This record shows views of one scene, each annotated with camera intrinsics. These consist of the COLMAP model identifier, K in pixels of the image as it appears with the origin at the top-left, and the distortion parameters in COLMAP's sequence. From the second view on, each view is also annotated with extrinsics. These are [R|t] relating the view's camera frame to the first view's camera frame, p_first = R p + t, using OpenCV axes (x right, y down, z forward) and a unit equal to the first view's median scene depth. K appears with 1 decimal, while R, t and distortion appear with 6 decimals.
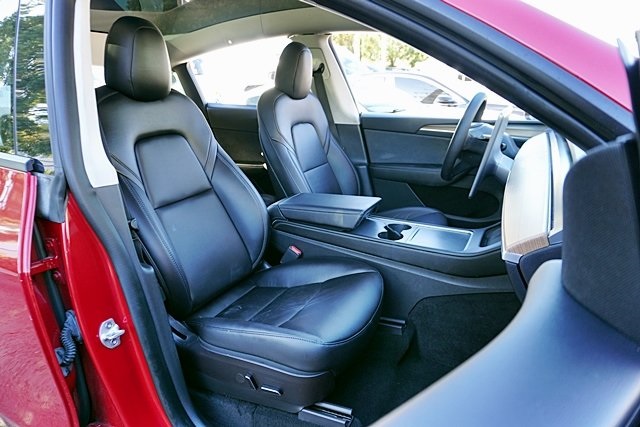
lens RADIAL K [[431.8, 0, 318.5], [0, 431.8, 215.9], [0, 0, 1]] dist [-0.043278, 0.034412]
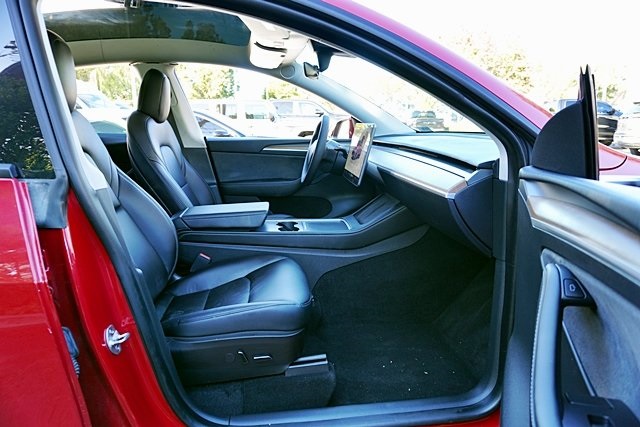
lens RADIAL K [[431.8, 0, 324.0], [0, 431.8, 211.3], [0, 0, 1]] dist [-0.043278, 0.034412]
pose [[0.838424, -0.100690, 0.535637, -0.366232], [0.152070, 0.986974, -0.052500, 0.069798], [-0.523373, 0.125472, 0.842815, -0.070833]]
